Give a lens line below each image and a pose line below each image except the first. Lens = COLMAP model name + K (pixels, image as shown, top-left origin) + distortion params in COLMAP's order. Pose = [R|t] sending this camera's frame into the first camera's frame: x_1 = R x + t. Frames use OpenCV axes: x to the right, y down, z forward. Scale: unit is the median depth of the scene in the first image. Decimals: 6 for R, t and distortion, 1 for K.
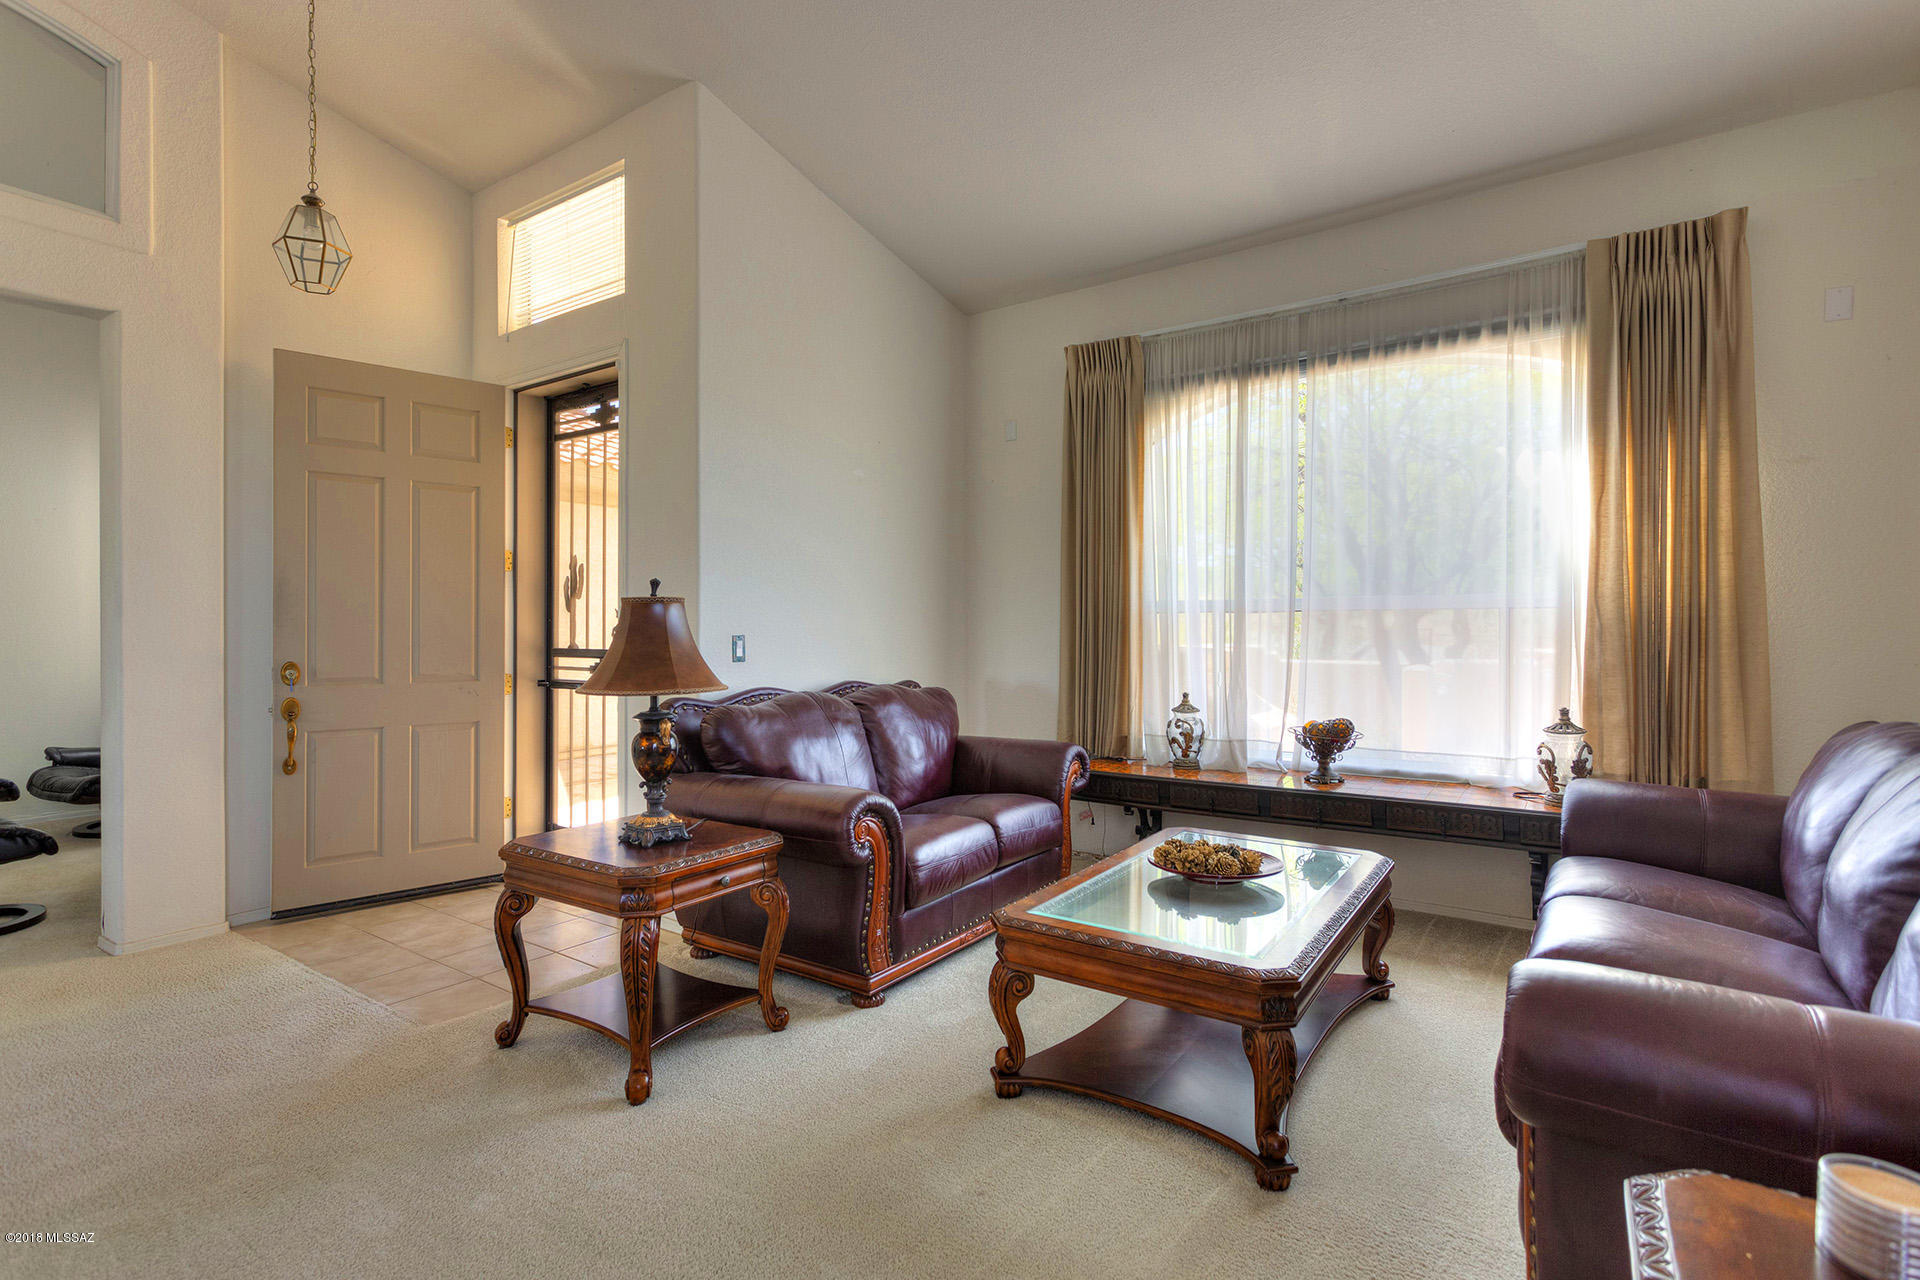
lens RADIAL K [[898.3, 0, 944.6], [0, 898.3, 632.5], [0, 0, 1]] dist [0.000092, 0.000409]
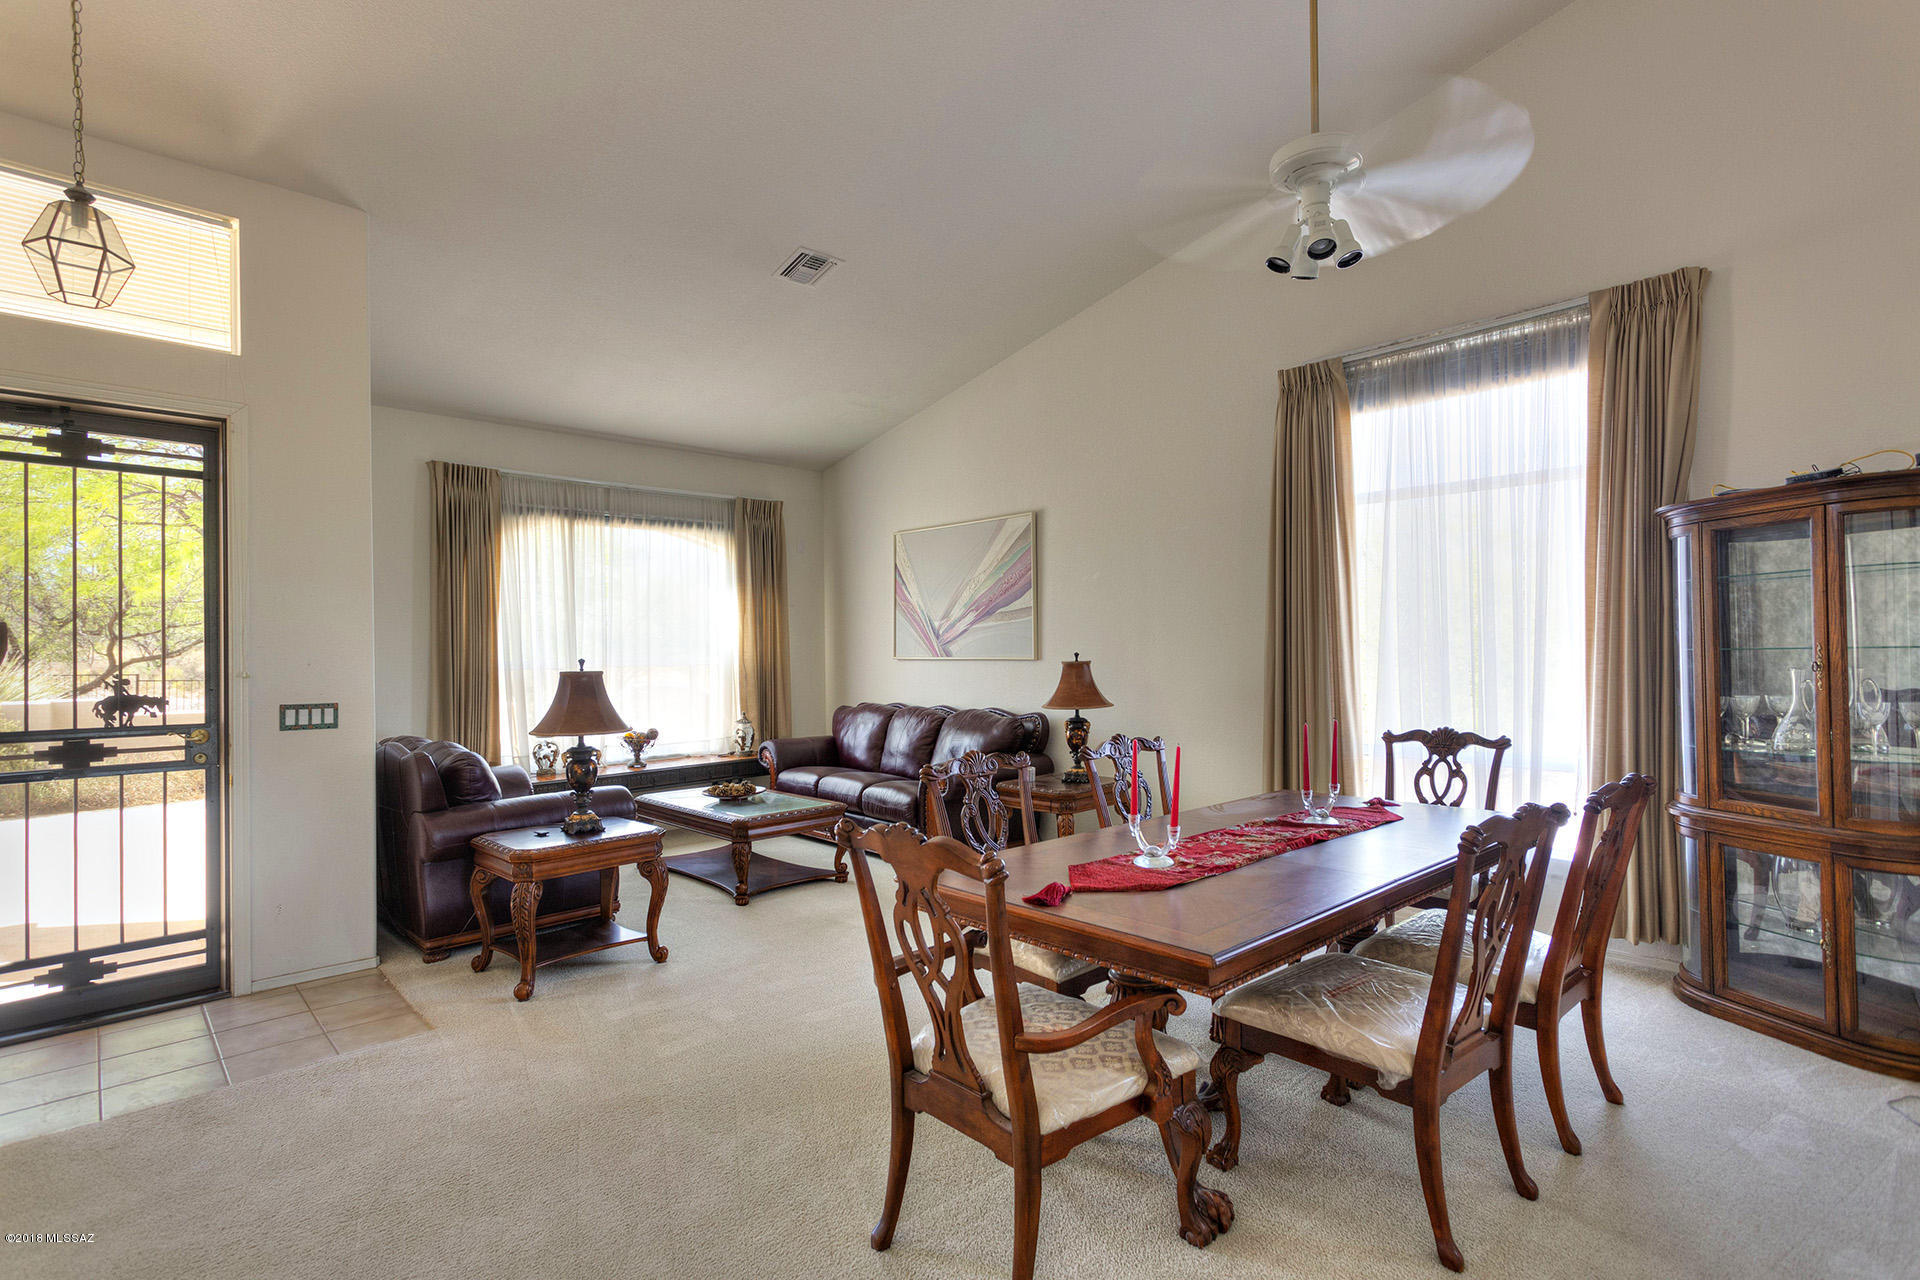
lens RADIAL K [[902.9, 0, 951.6], [0, 902.9, 638.3], [0, 0, 1]] dist [0.004617, 0.000614]
pose [[0.204132, 0.013653, 0.978848, -1.087031], [0.020935, 0.999613, -0.018309, -0.034177], [-0.978719, 0.024229, 0.203768, 0.044236]]
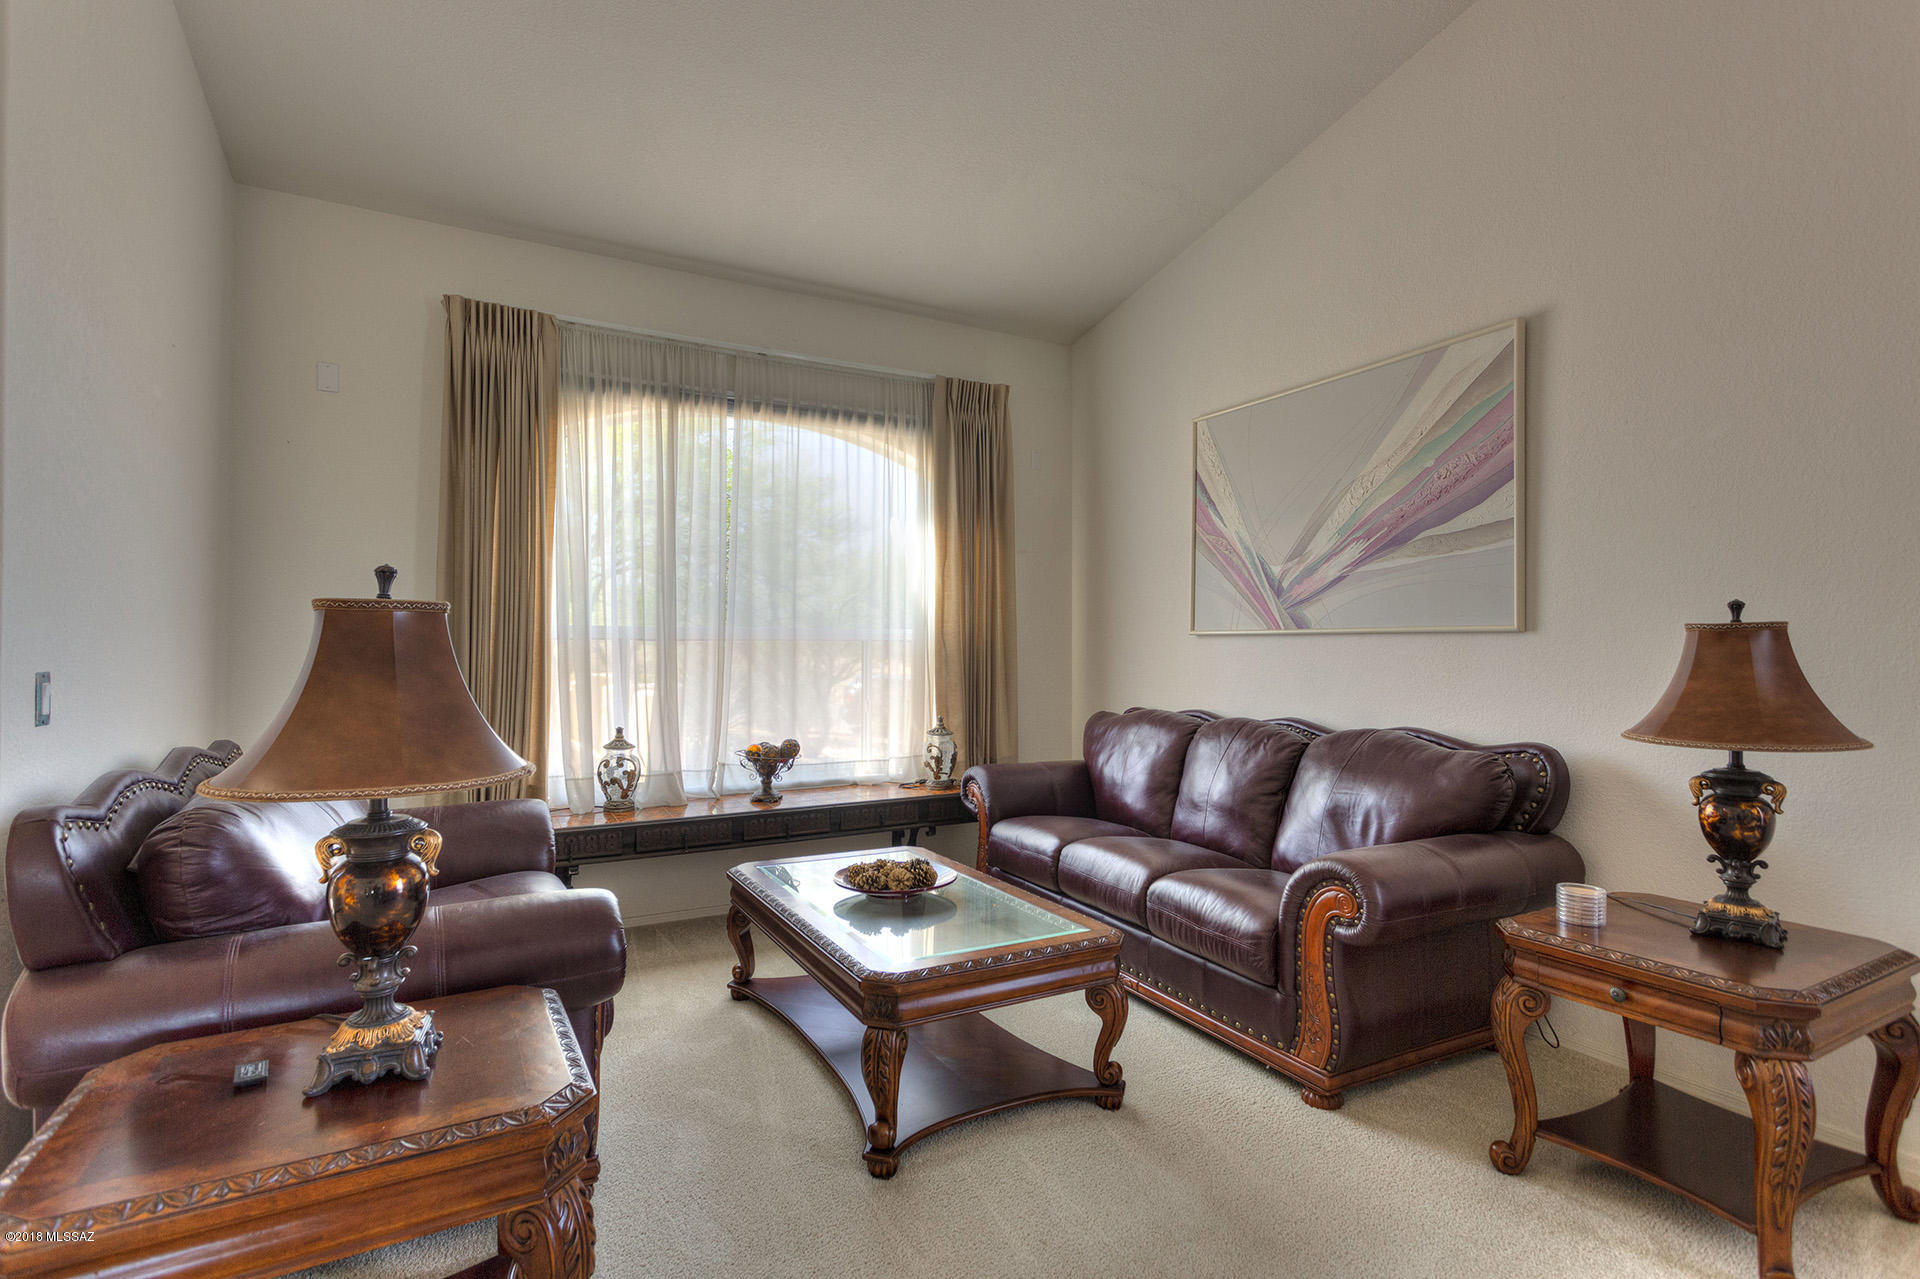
lens RADIAL K [[902.9, 0, 951.6], [0, 902.9, 637.8], [0, 0, 1]] dist [0.004617, 0.000614]
pose [[0.451997, 0.017632, 0.891845, -0.411725], [0.003221, 0.999766, -0.021398, -0.003226], [-0.892014, 0.012544, 0.451835, 0.297773]]
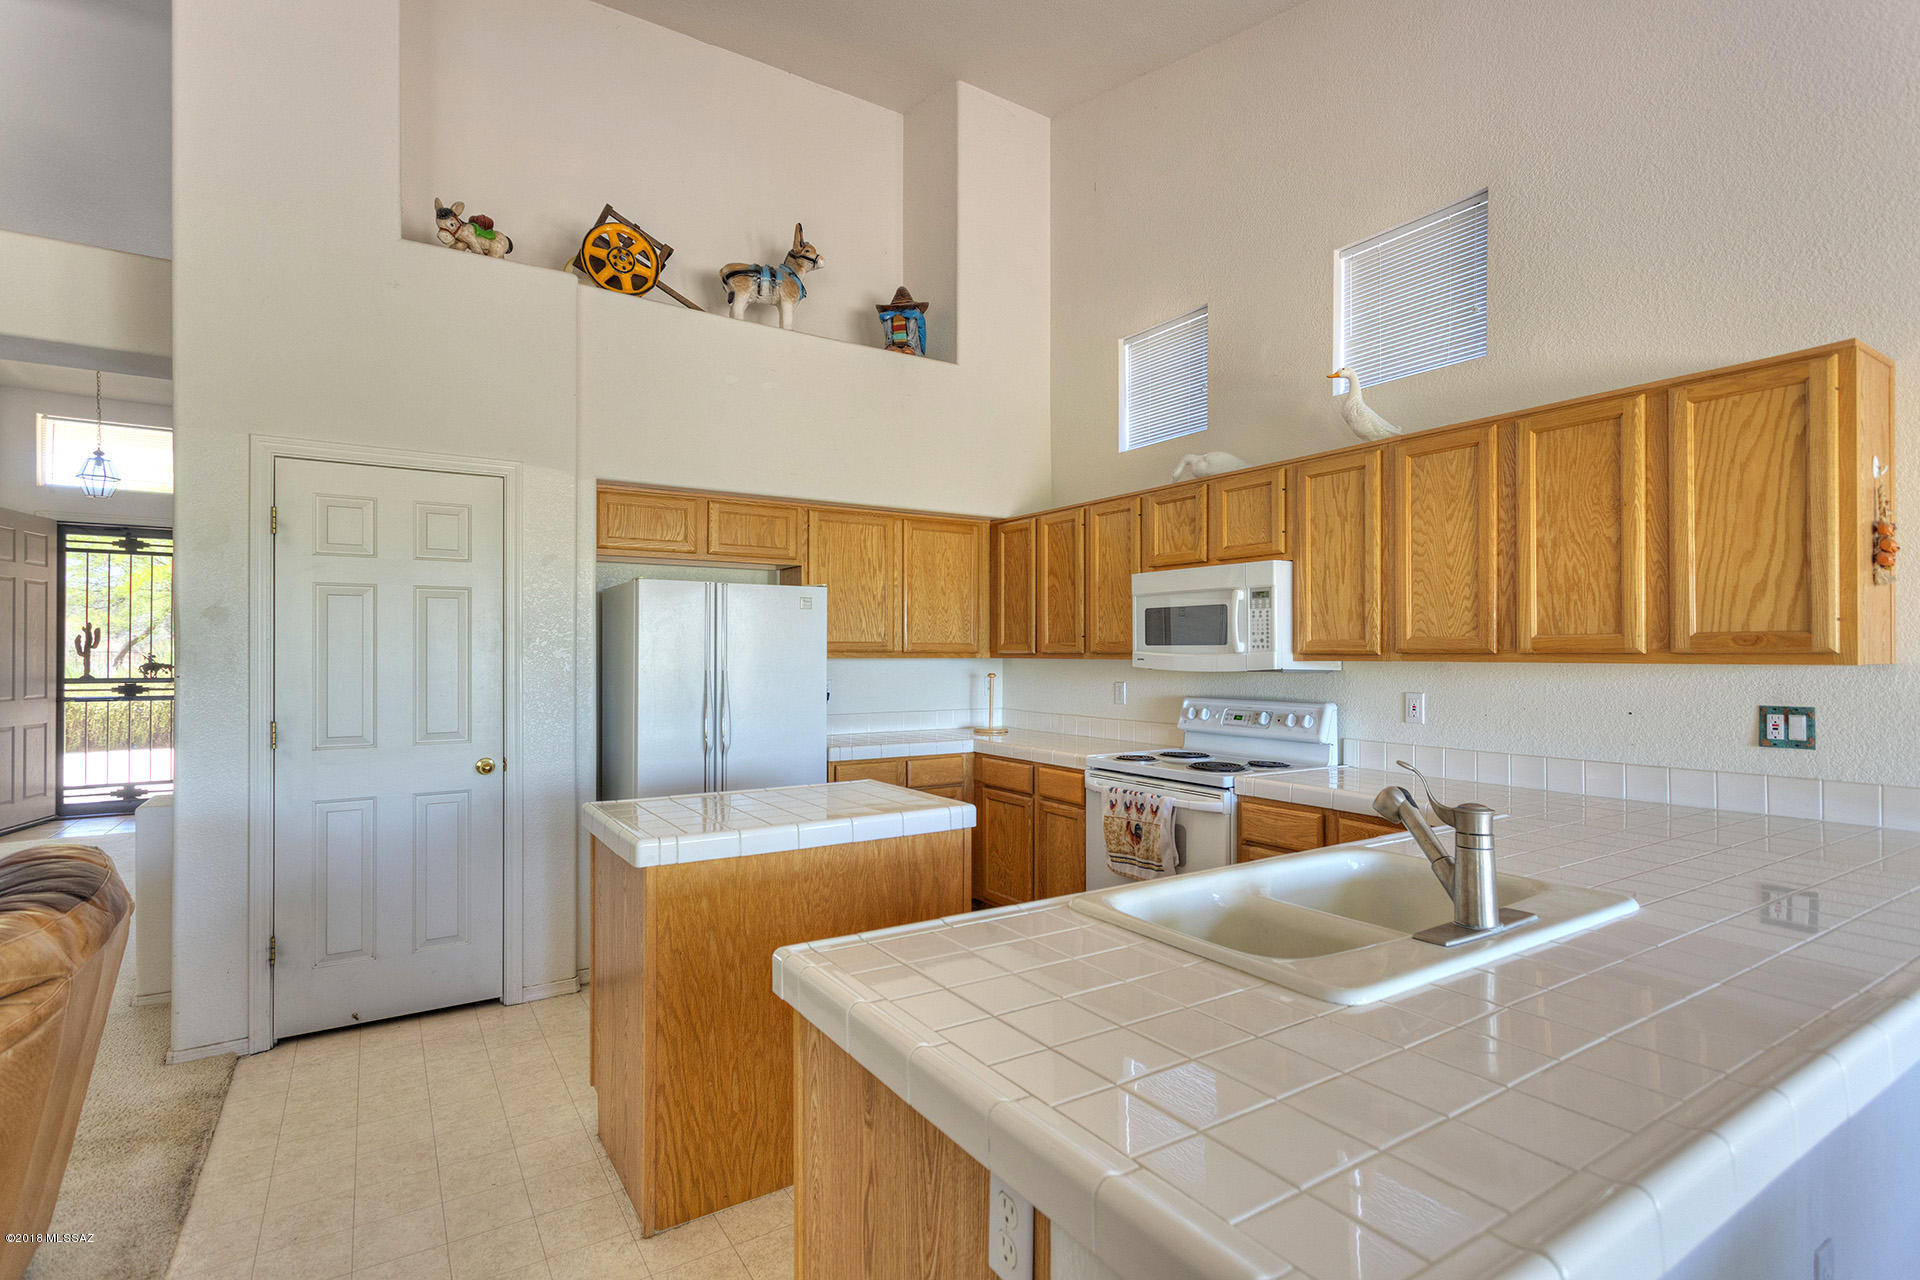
lens RADIAL K [[902.9, 0, 951.6], [0, 902.9, 638.3], [0, 0, 1]] dist [0.004617, 0.000614]
pose [[0.389576, 0.014892, 0.920874, -1.466735], [0.005394, 0.999815, -0.018450, -0.018125], [-0.920979, 0.012155, 0.389424, -1.252037]]
